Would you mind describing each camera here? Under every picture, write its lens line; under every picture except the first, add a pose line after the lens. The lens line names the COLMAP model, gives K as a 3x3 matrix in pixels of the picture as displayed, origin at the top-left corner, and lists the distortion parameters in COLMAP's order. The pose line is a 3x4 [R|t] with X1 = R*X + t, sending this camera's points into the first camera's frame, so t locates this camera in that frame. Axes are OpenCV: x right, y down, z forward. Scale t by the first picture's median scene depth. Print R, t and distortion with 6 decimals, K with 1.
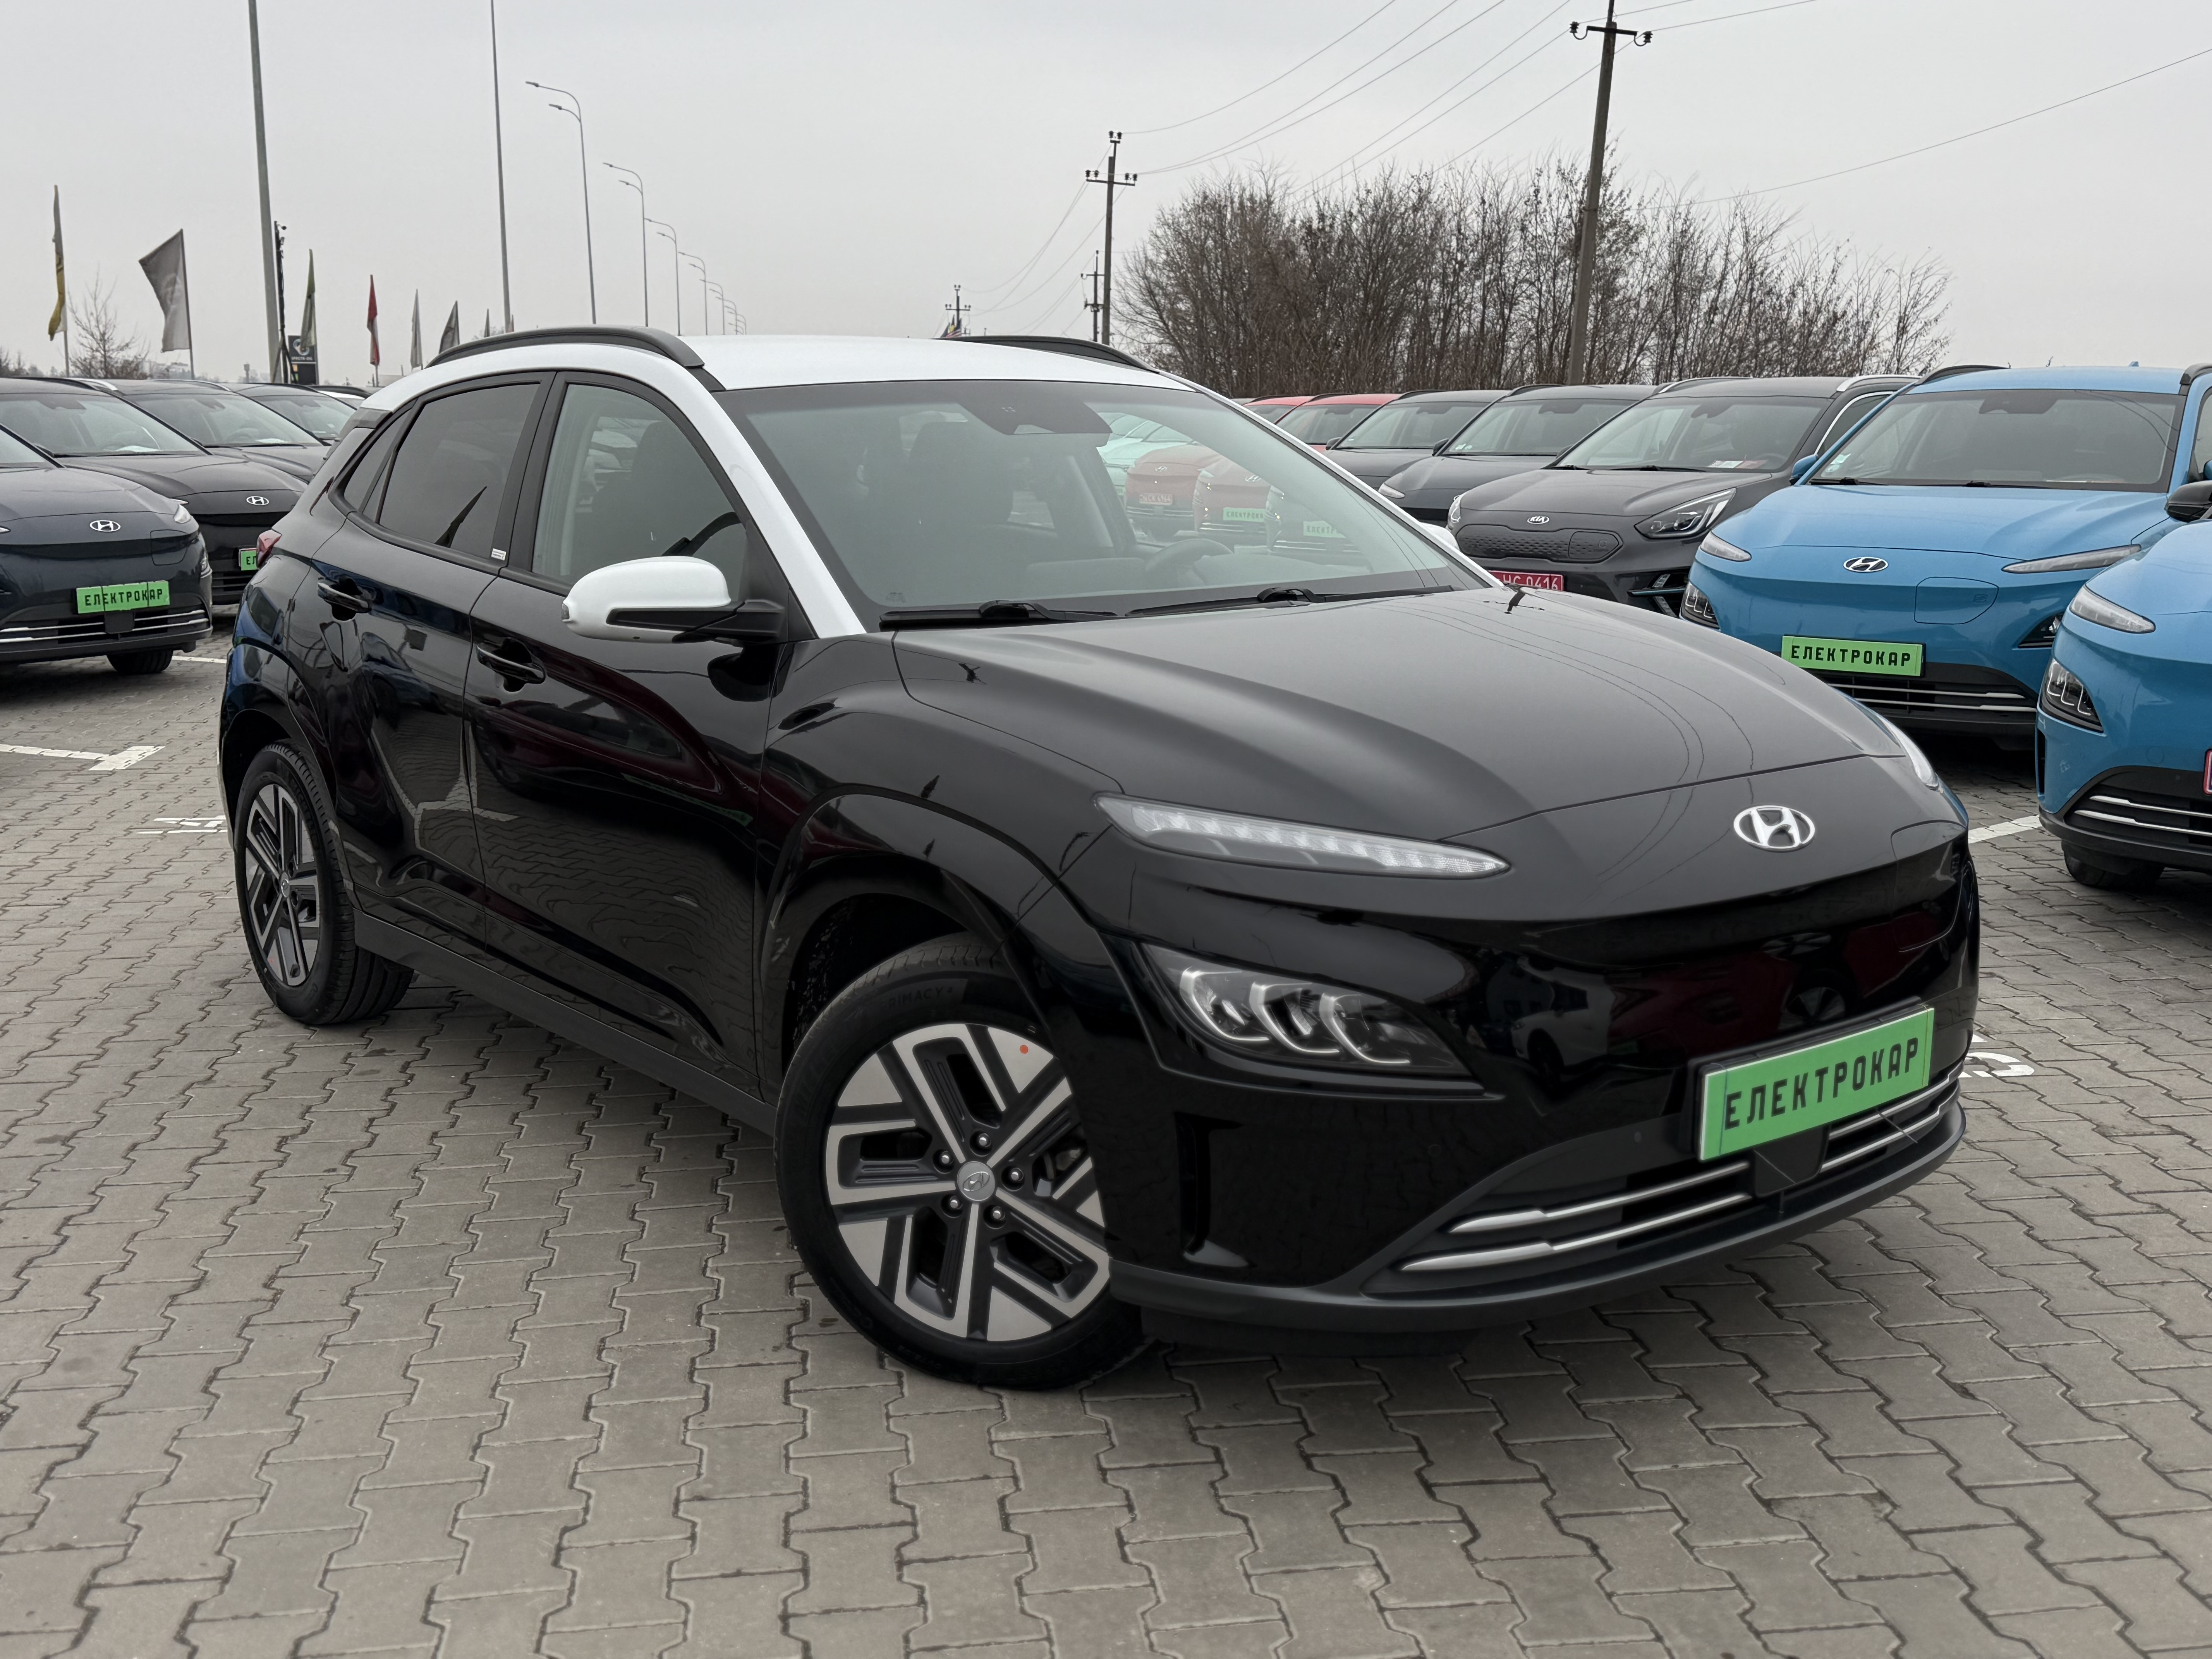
lens RADIAL K [[2274.4, 0, 1106.0], [0, 2274.4, 829.5], [0, 0, 1]] dist [0.193695, -0.445079]
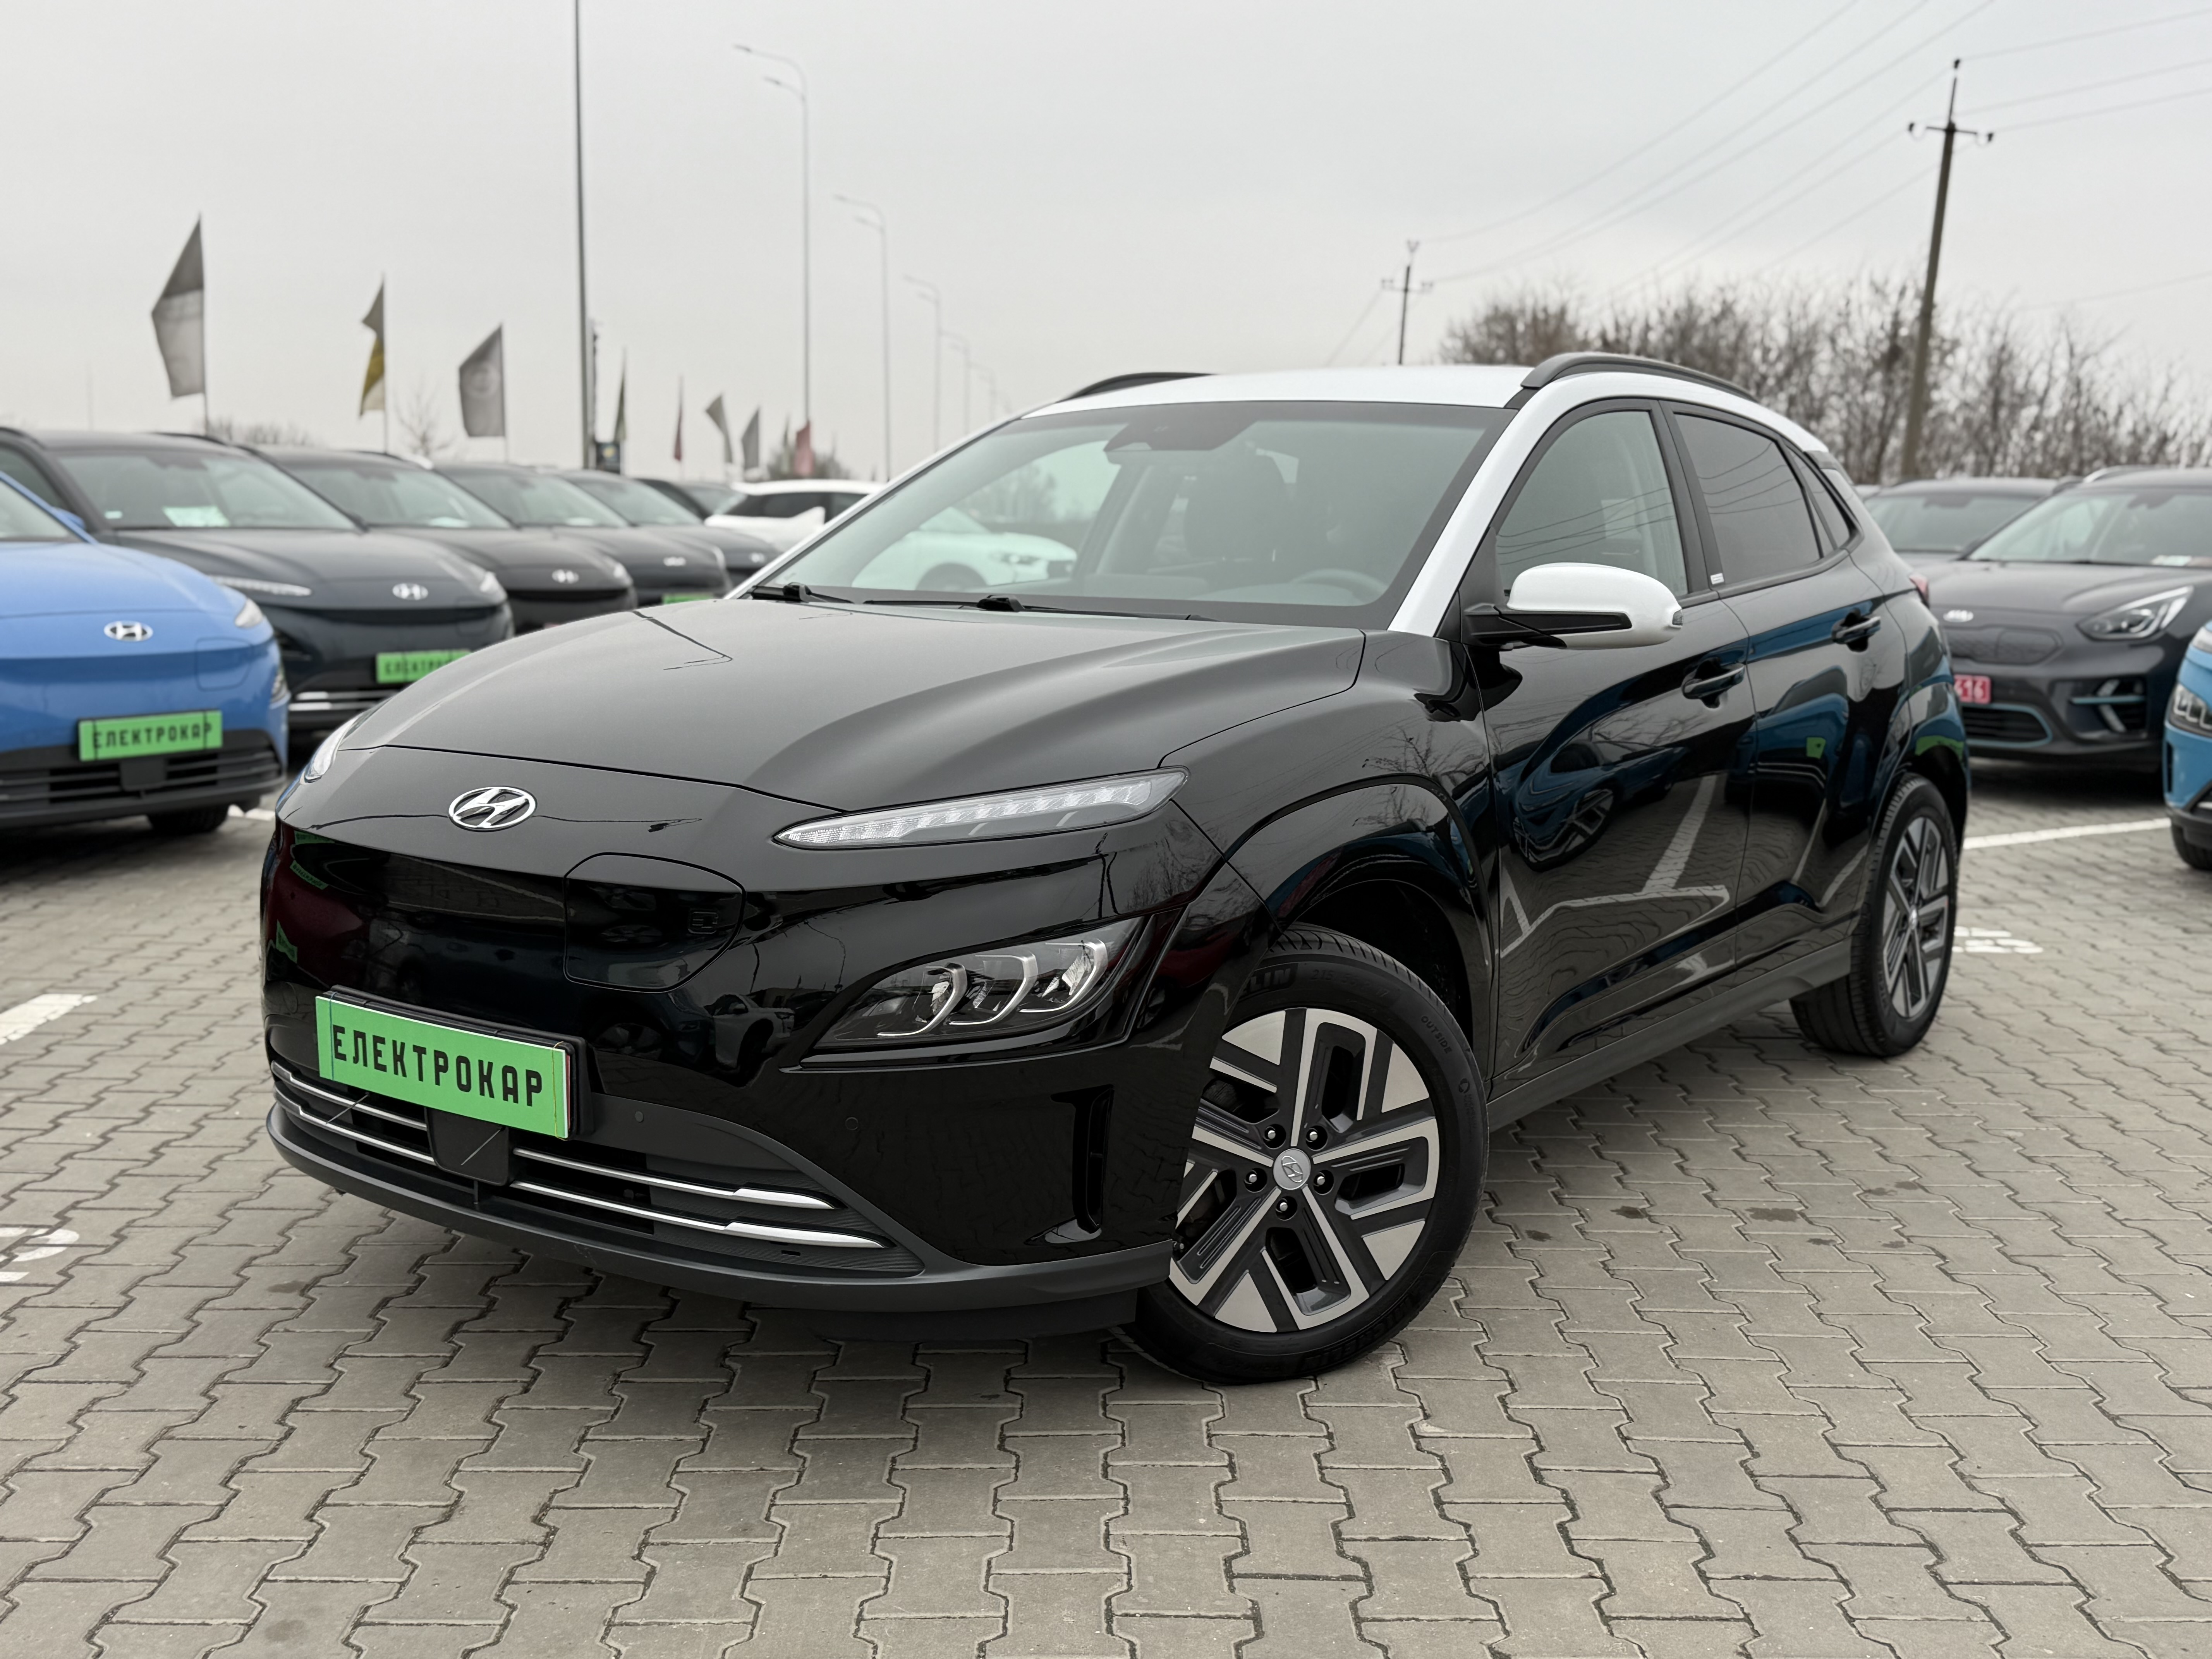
lens RADIAL K [[2274.4, 0, 1106.0], [0, 2274.4, 829.5], [0, 0, 1]] dist [0.193695, -0.445079]
pose [[0.993029, 0.032711, -0.113243, -0.098136], [-0.038085, 0.998233, -0.045620, -0.000294], [0.111551, 0.049615, 0.992519, 0.256490]]
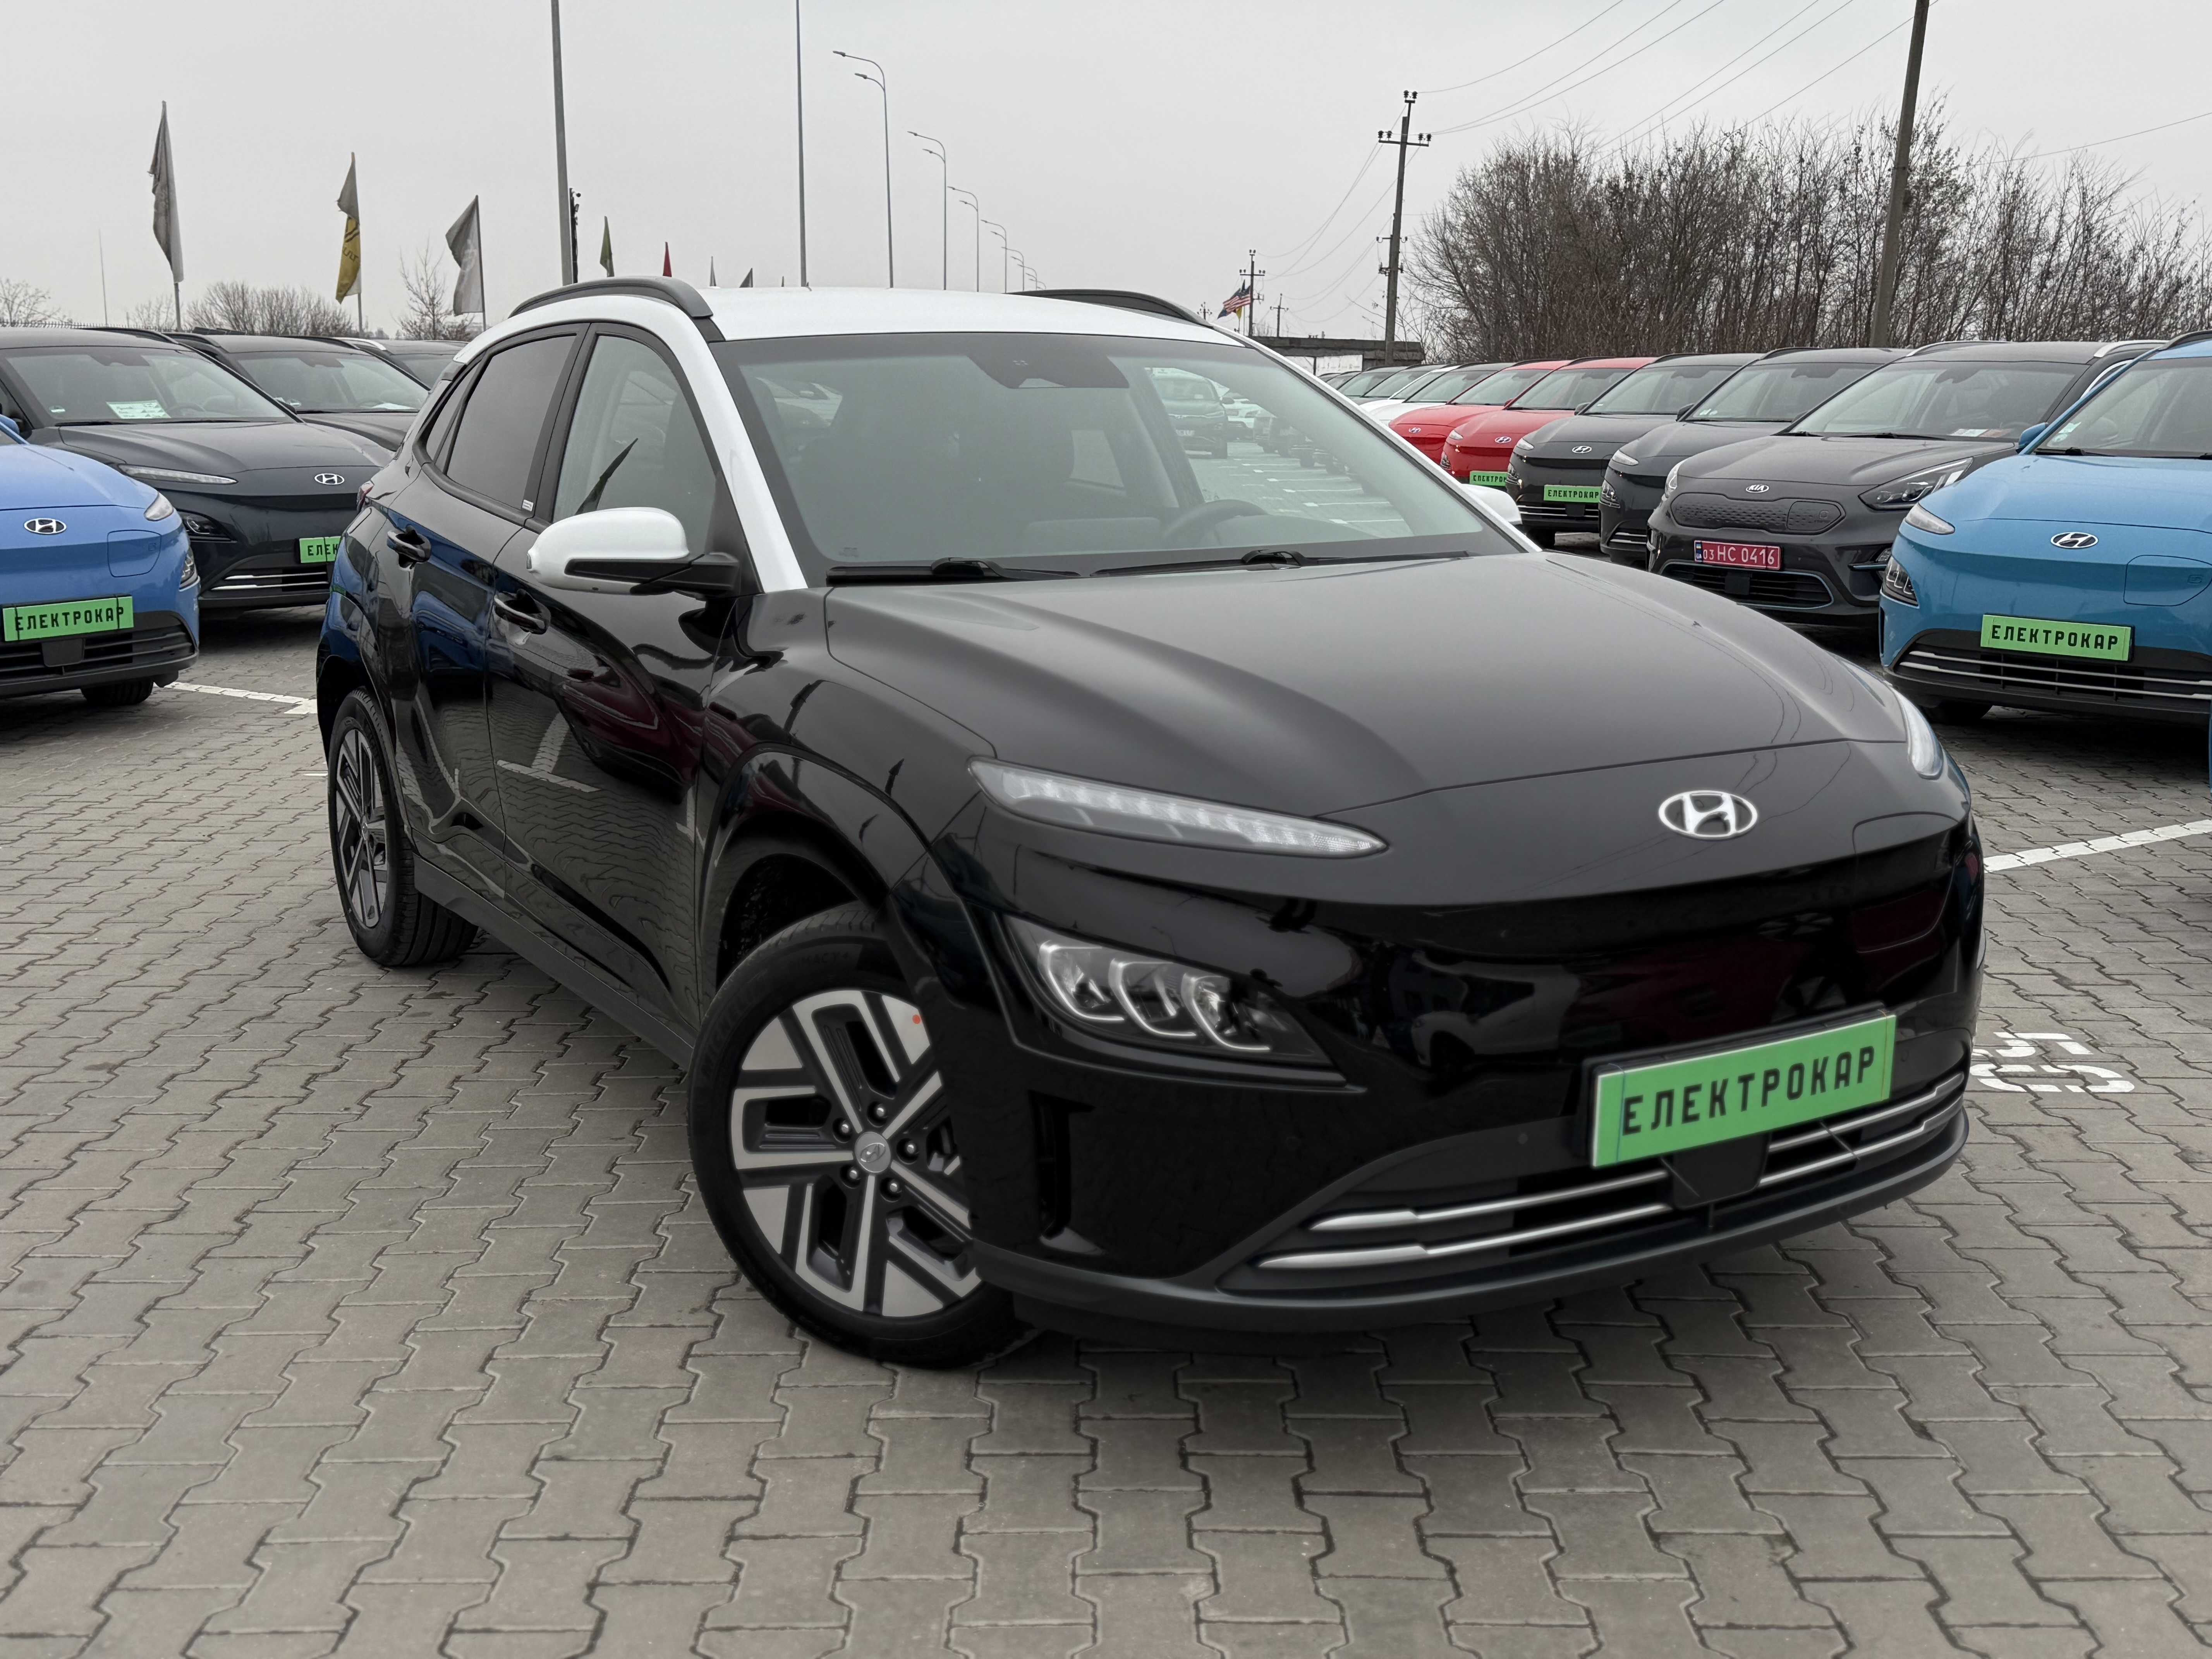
lens RADIAL K [[2274.4, 0, 1106.0], [0, 2274.4, 829.5], [0, 0, 1]] dist [0.193695, -0.445079]
pose [[0.991586, 0.031375, -0.125589, 0.136023], [-0.029618, 0.999436, 0.015828, -0.001828], [0.126015, -0.011975, 0.991956, 0.039306]]
